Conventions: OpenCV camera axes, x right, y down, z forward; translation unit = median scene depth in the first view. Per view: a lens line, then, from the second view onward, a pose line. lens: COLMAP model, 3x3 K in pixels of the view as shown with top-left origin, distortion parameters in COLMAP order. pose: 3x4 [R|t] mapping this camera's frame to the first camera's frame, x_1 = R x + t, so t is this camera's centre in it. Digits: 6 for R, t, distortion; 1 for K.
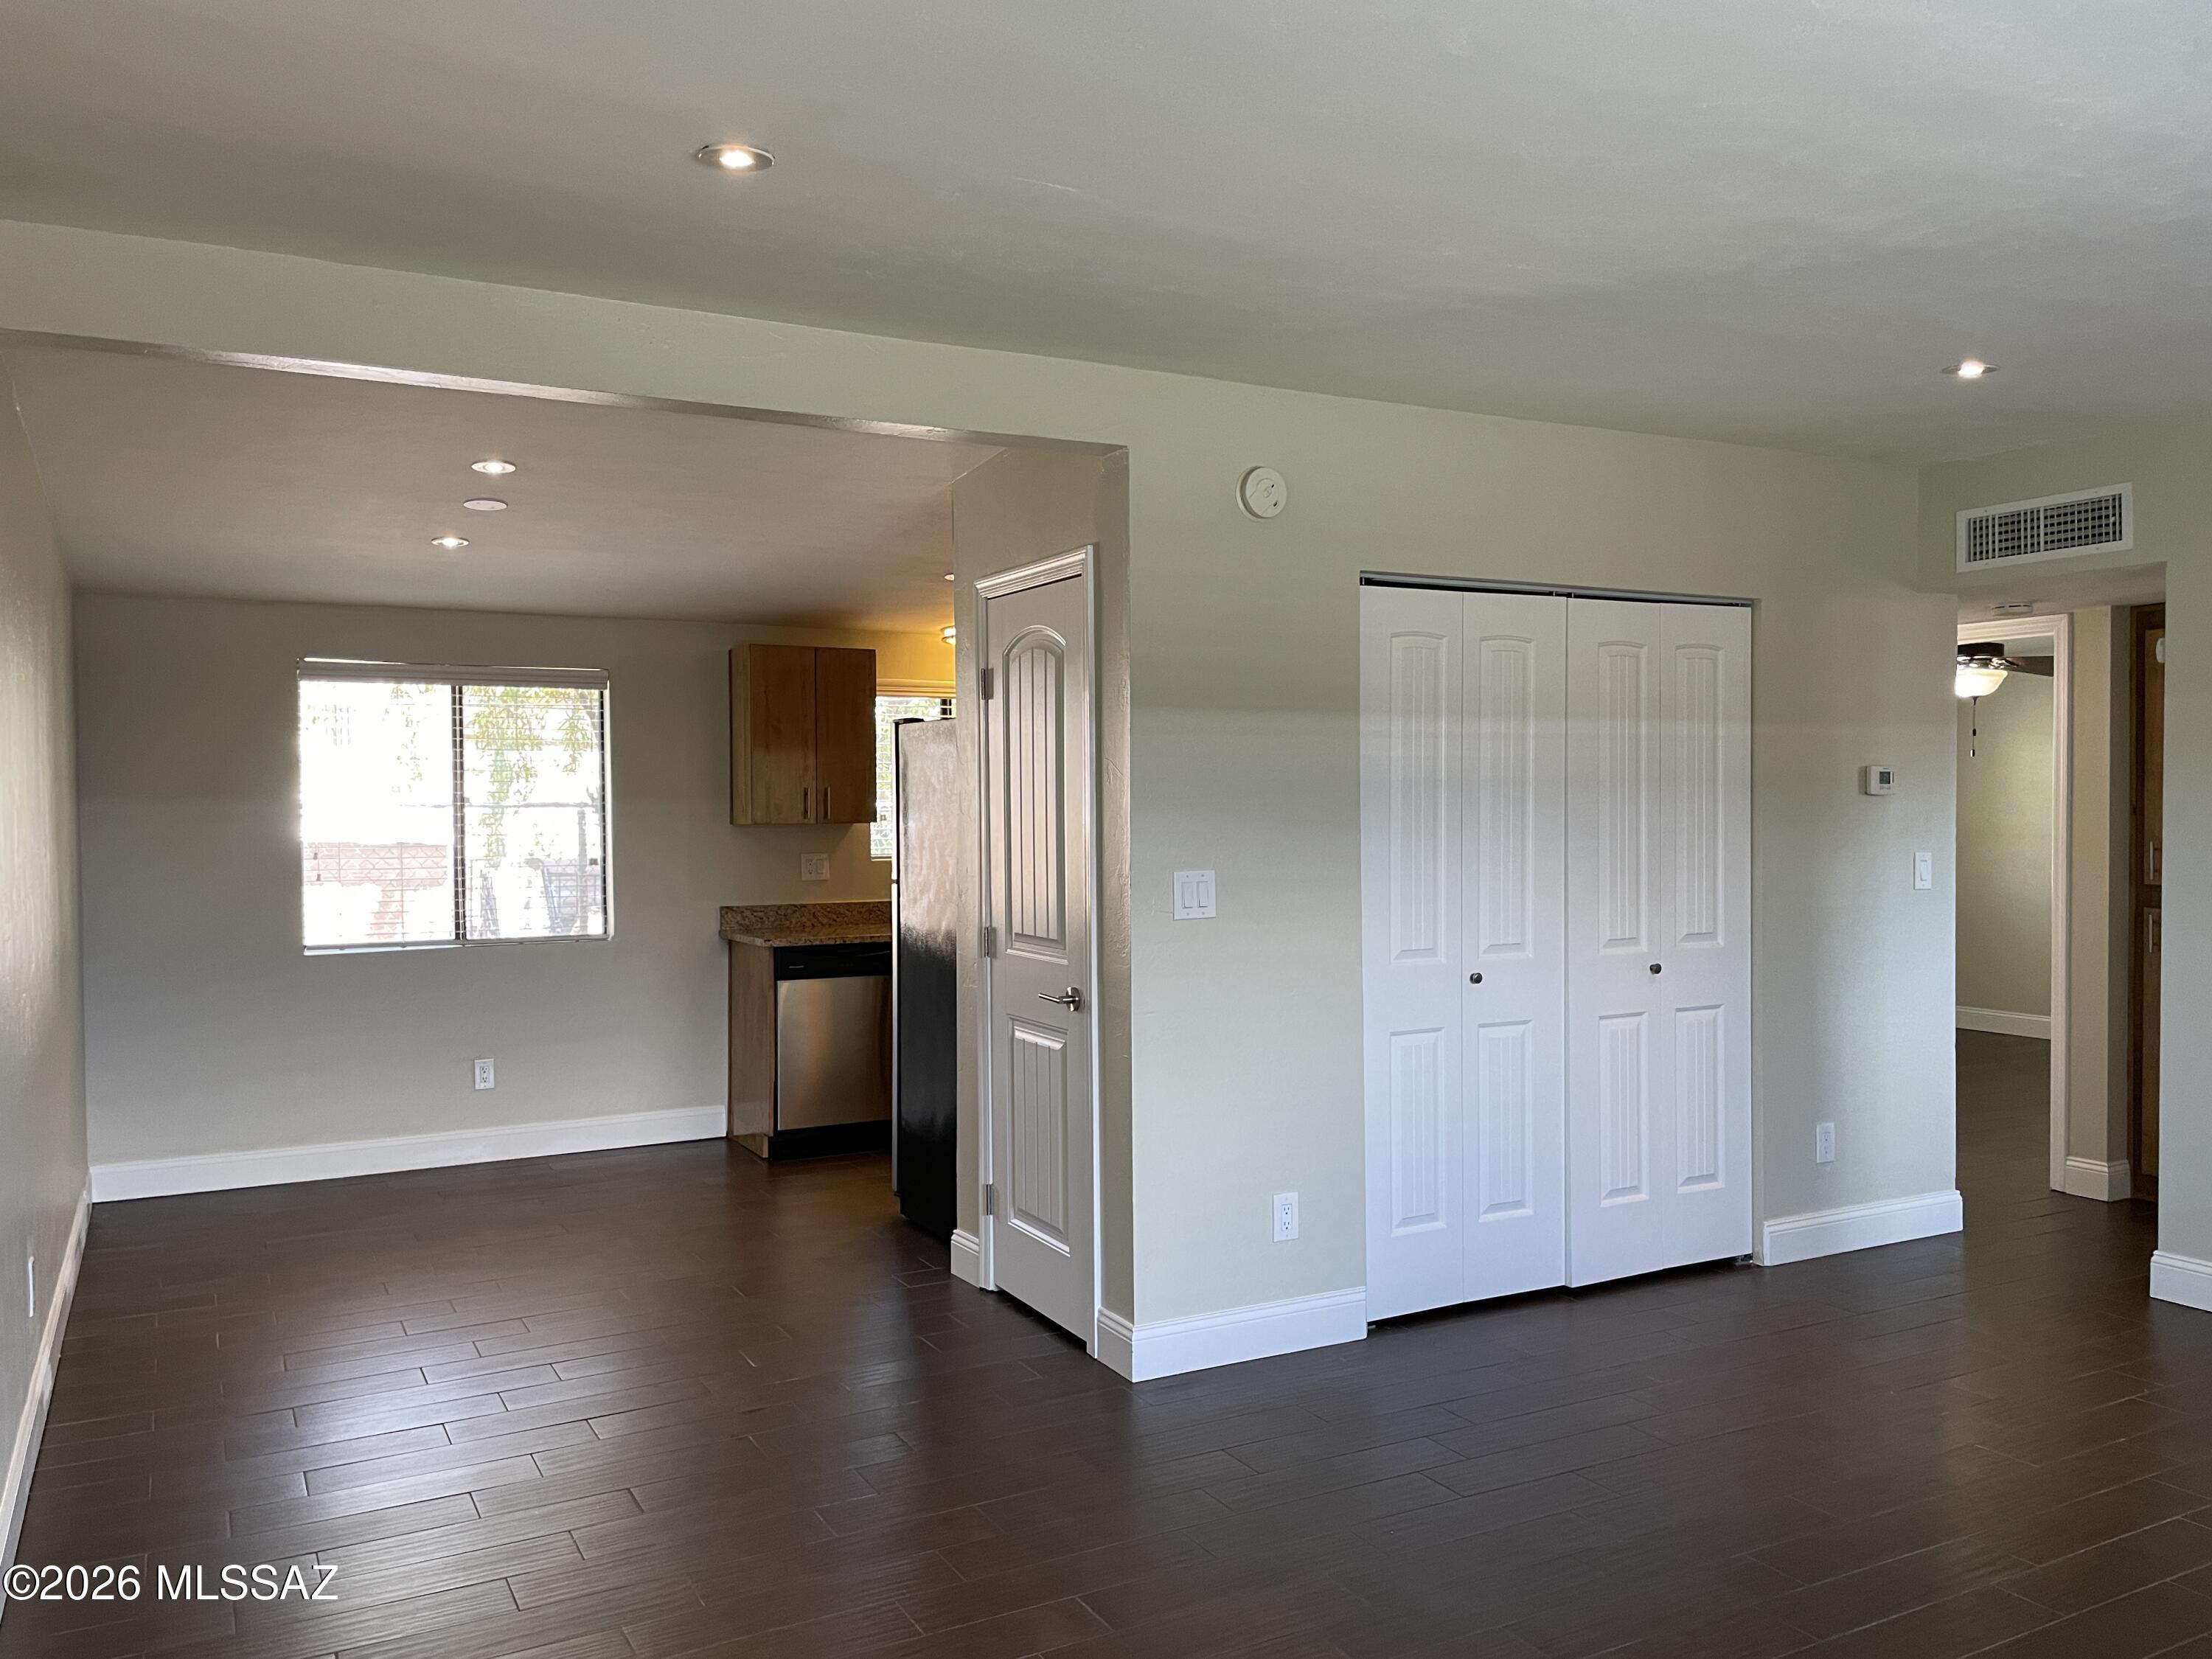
lens RADIAL K [[1657.7, 0, 1086.1], [0, 1657.7, 842.8], [0, 0, 1]] dist [0.097446, -0.131833]
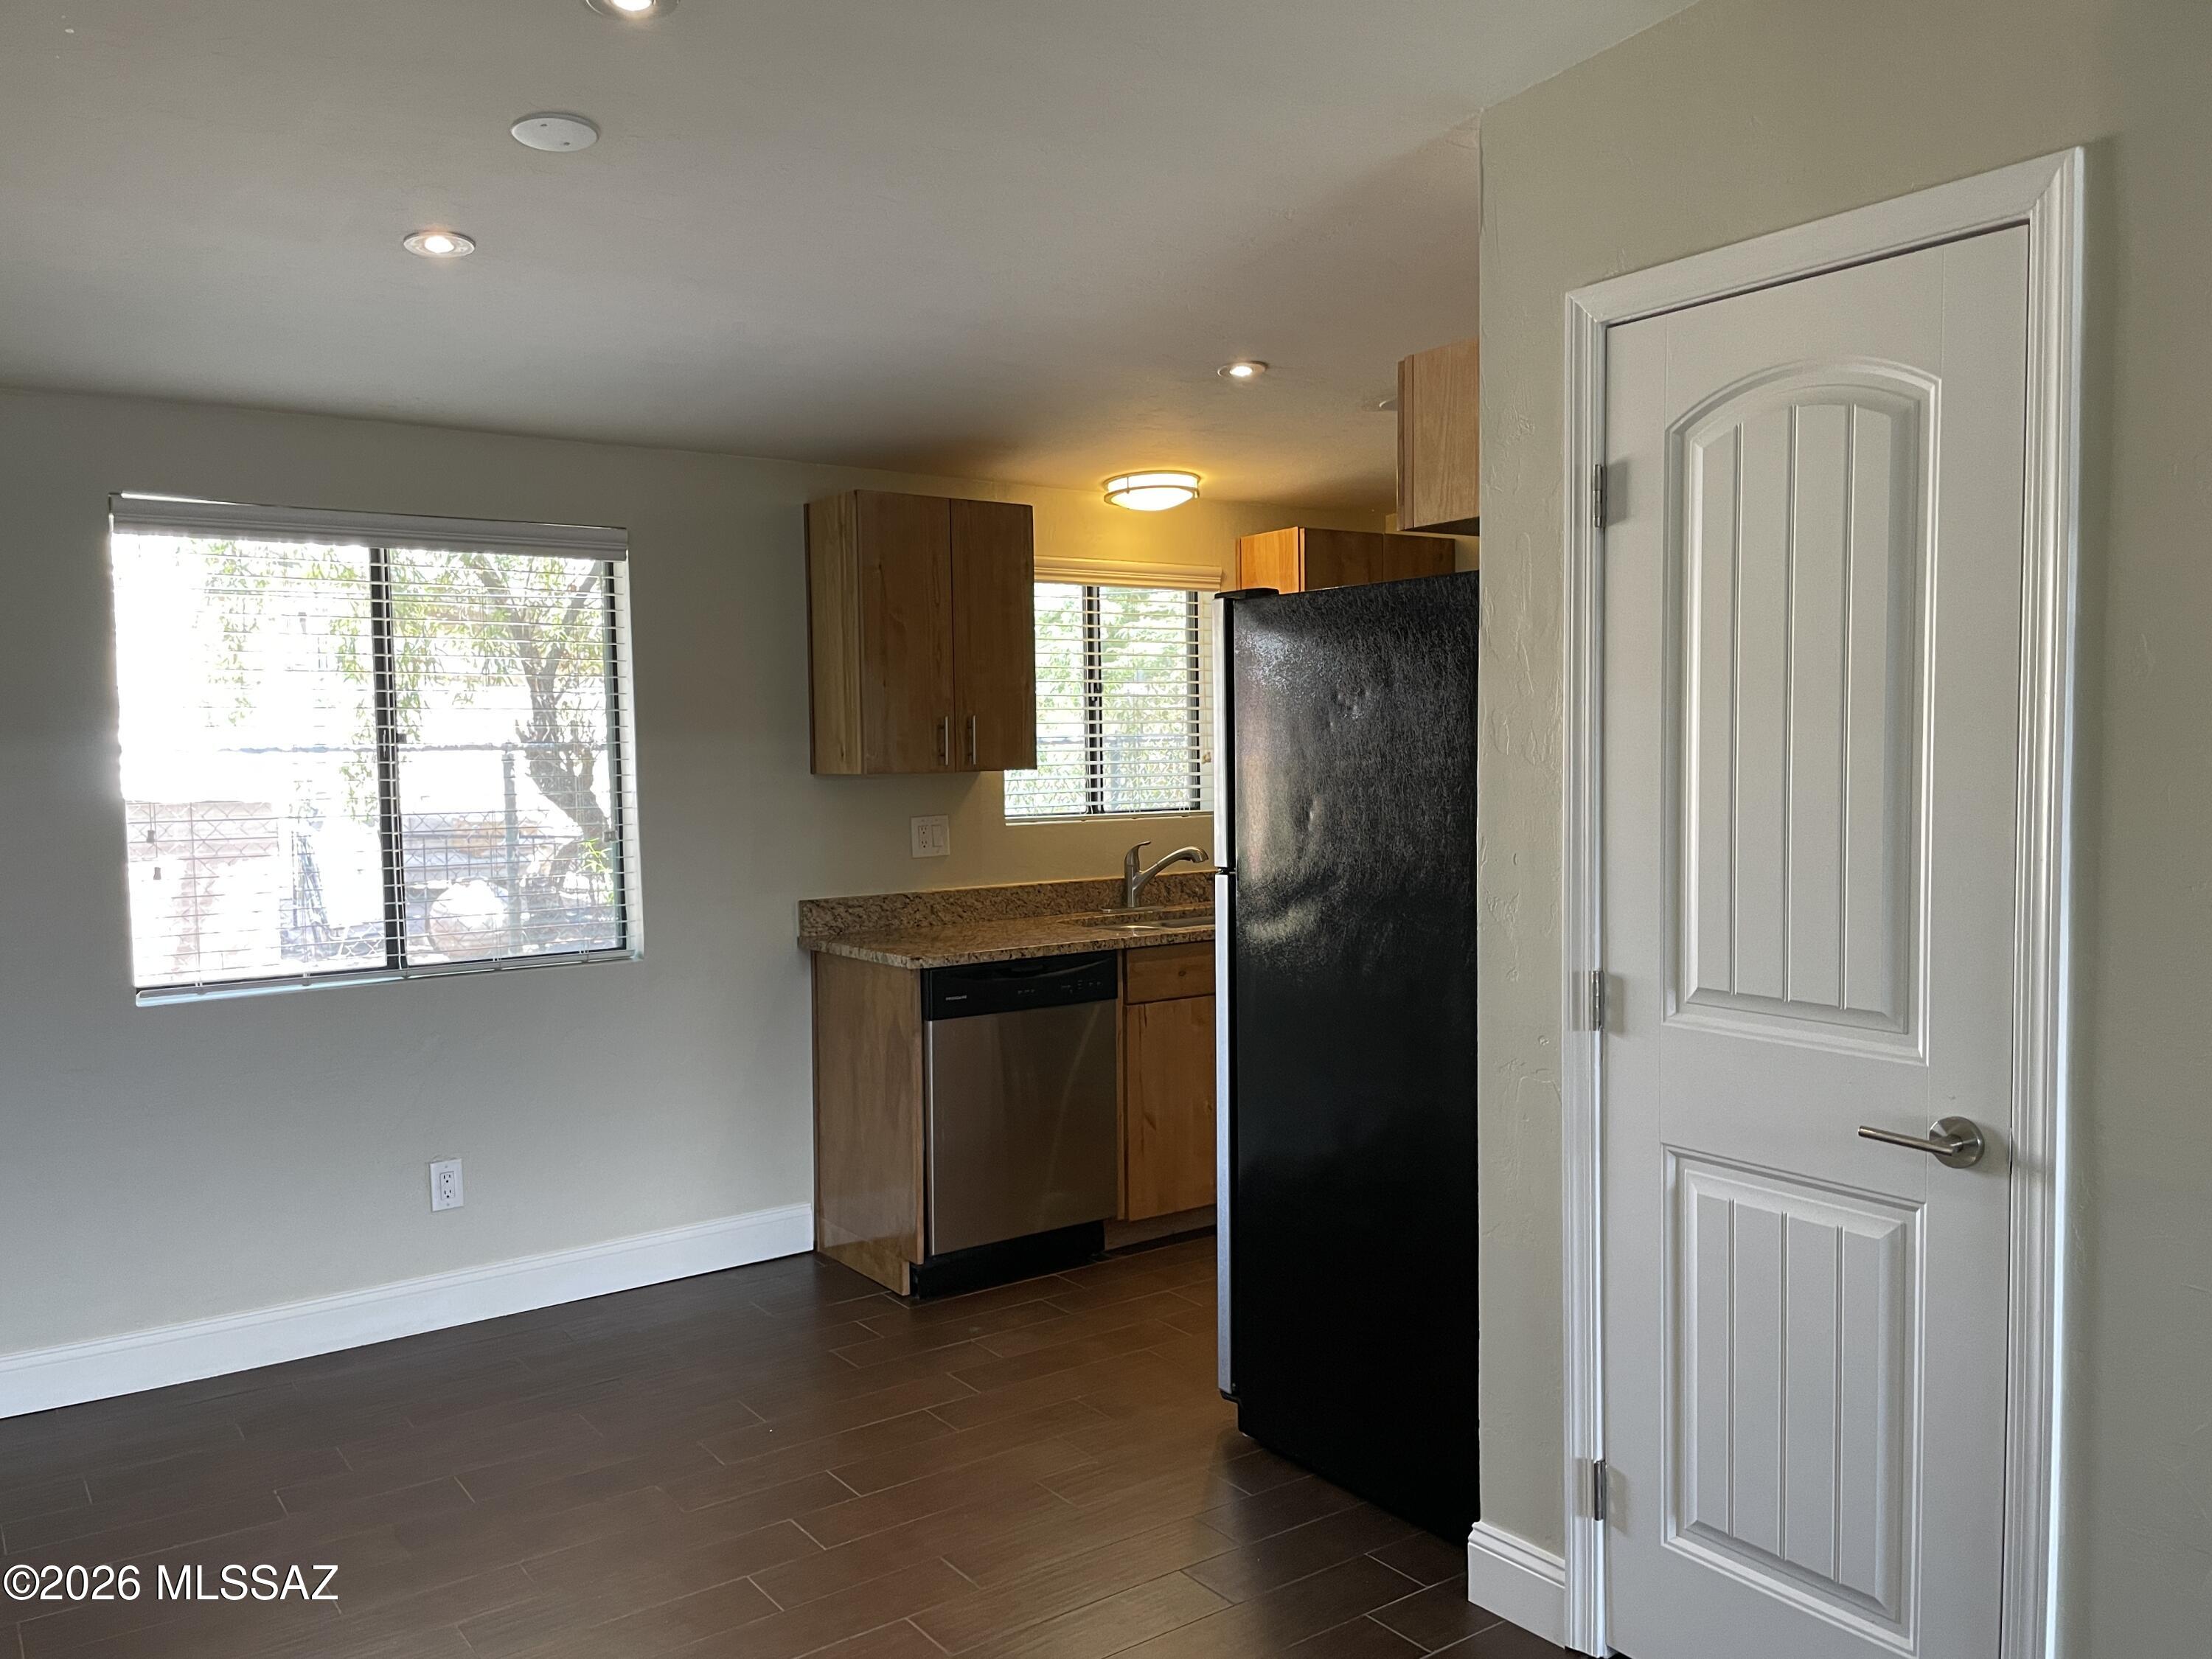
lens RADIAL K [[1660.7, 0, 1105.2], [0, 1660.7, 841.4], [0, 0, 1]] dist [0.090280, -0.123157]
pose [[0.990763, -0.014893, 0.134783, -0.214805], [0.010267, 0.999336, 0.034951, -0.007309], [-0.135214, -0.033244, 0.990259, 0.386338]]
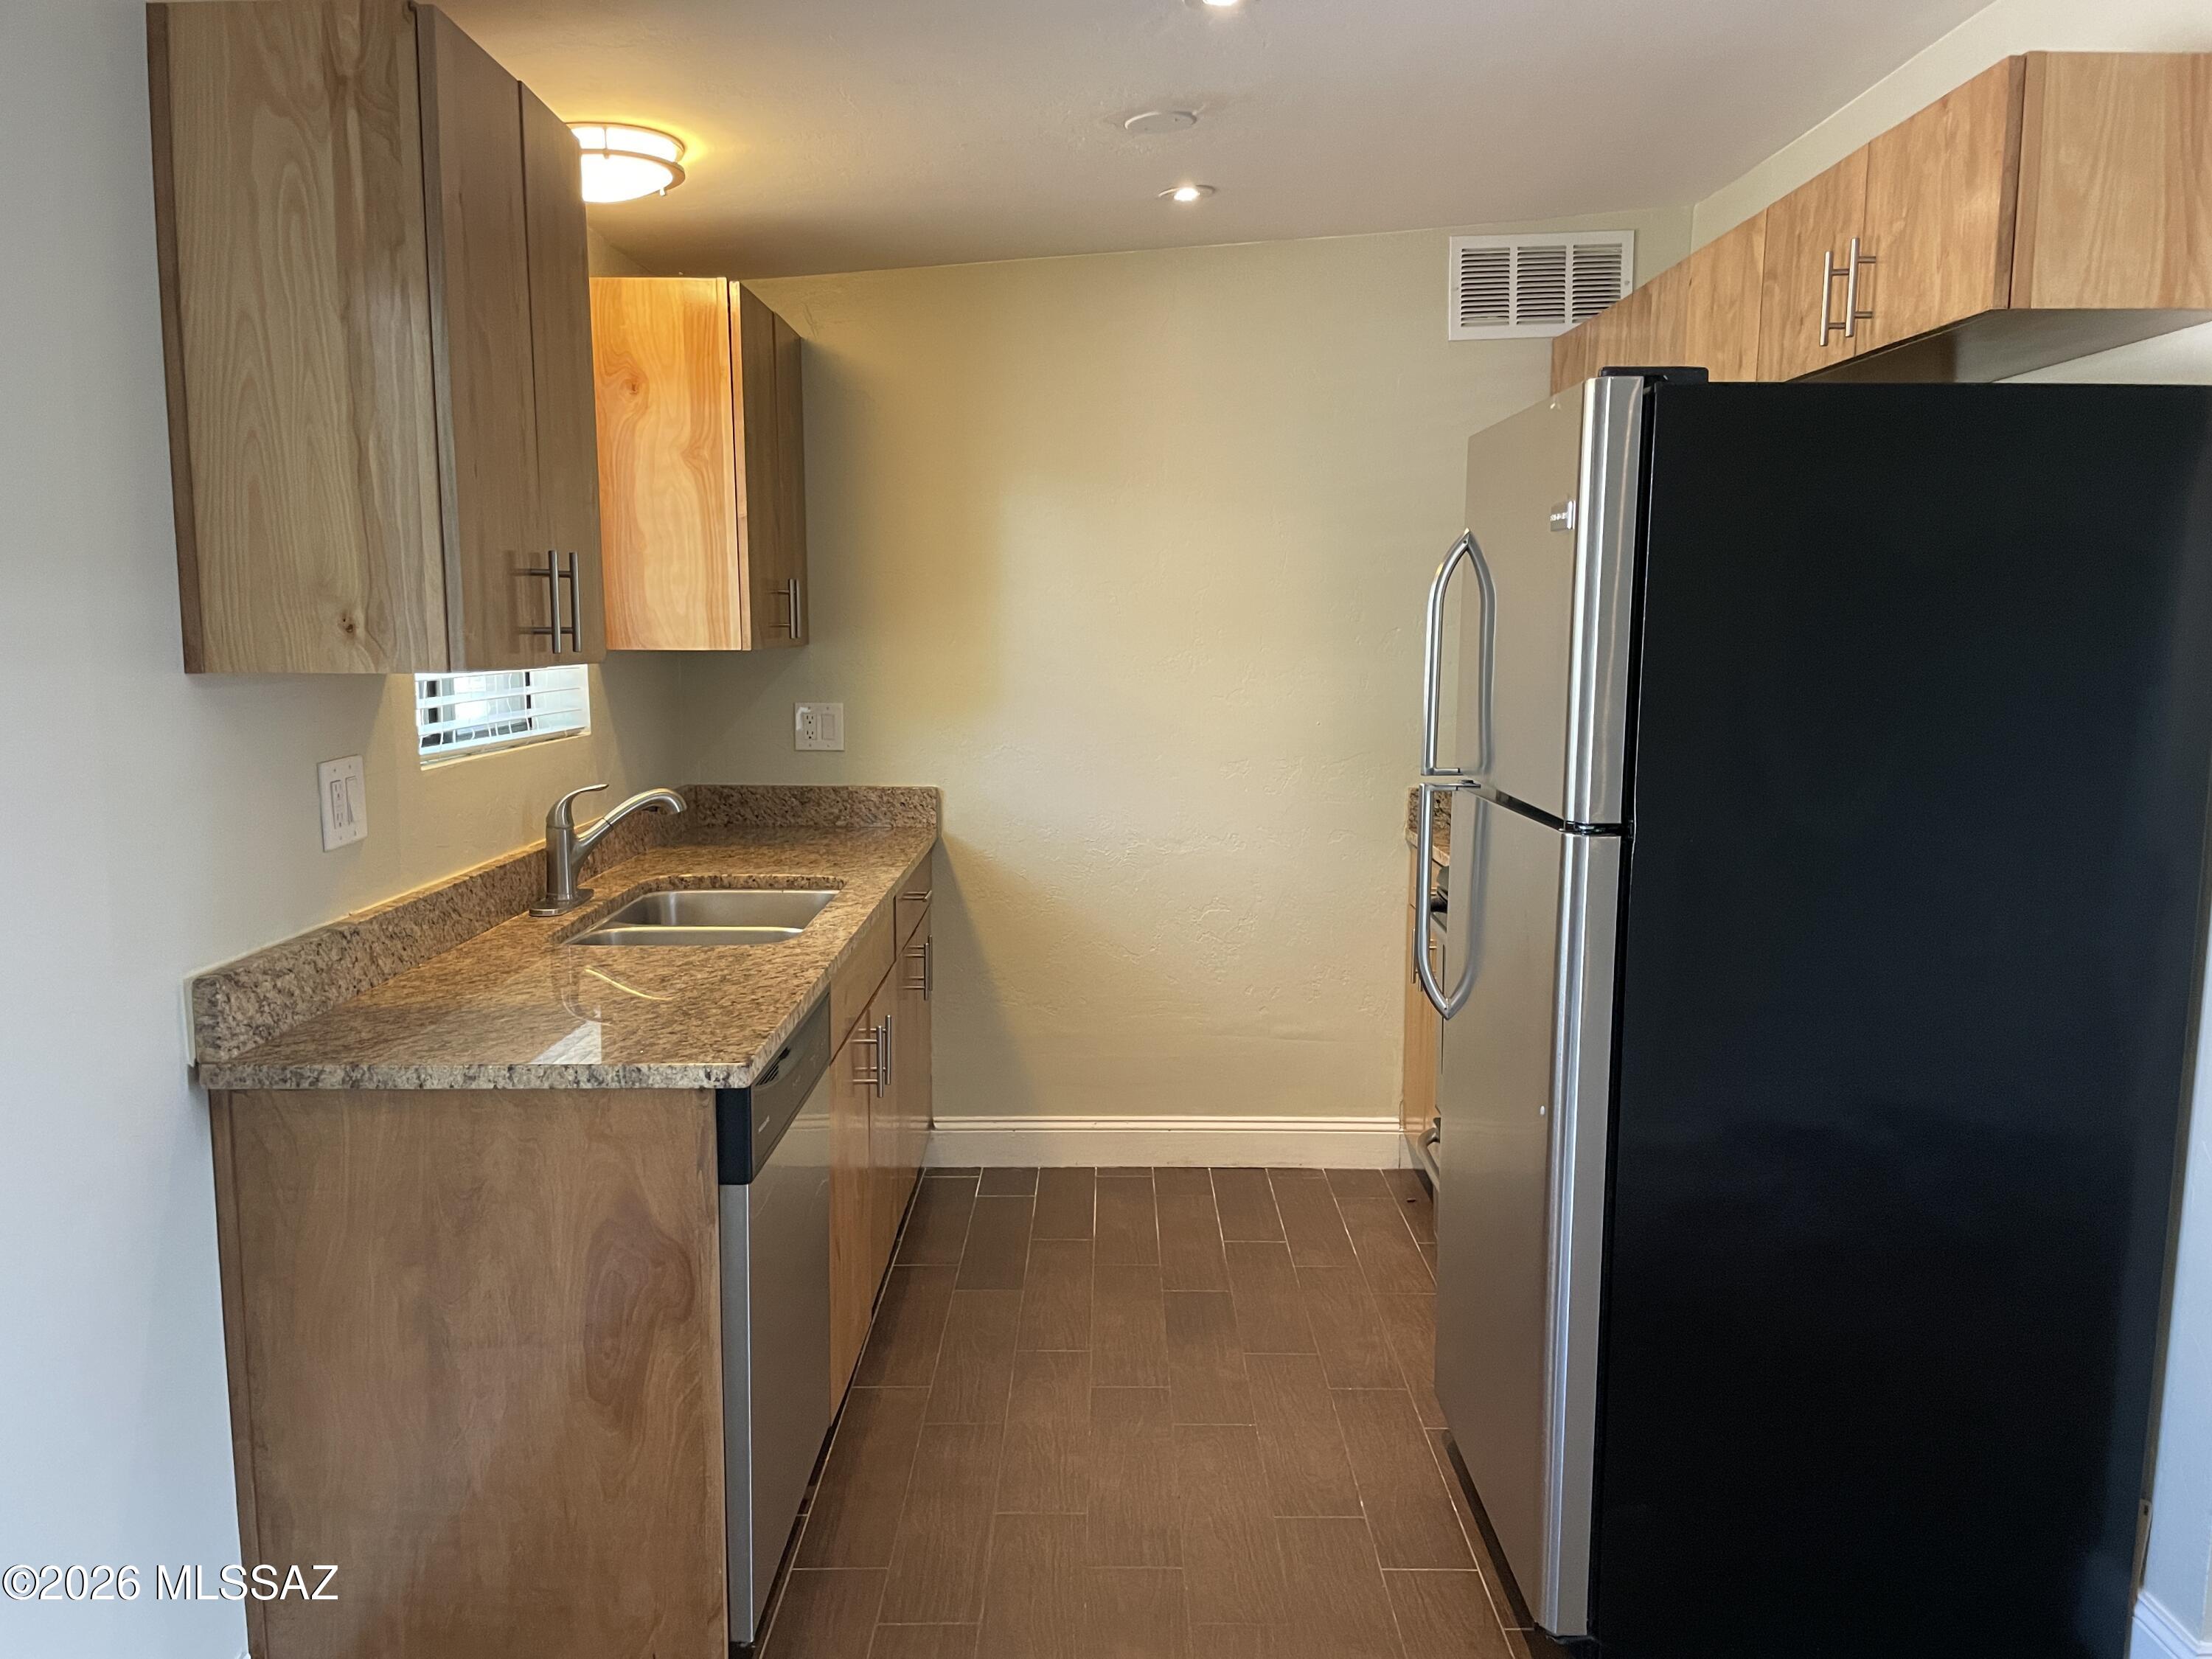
lens RADIAL K [[1663.5, 0, 1104.6], [0, 1663.5, 852.8], [0, 0, 1]] dist [0.094344, -0.128953]
pose [[0.467862, -0.111820, 0.876699, -0.443420], [0.011381, 0.992644, 0.120535, -0.015649], [-0.883728, -0.046416, 0.465693, 0.843221]]
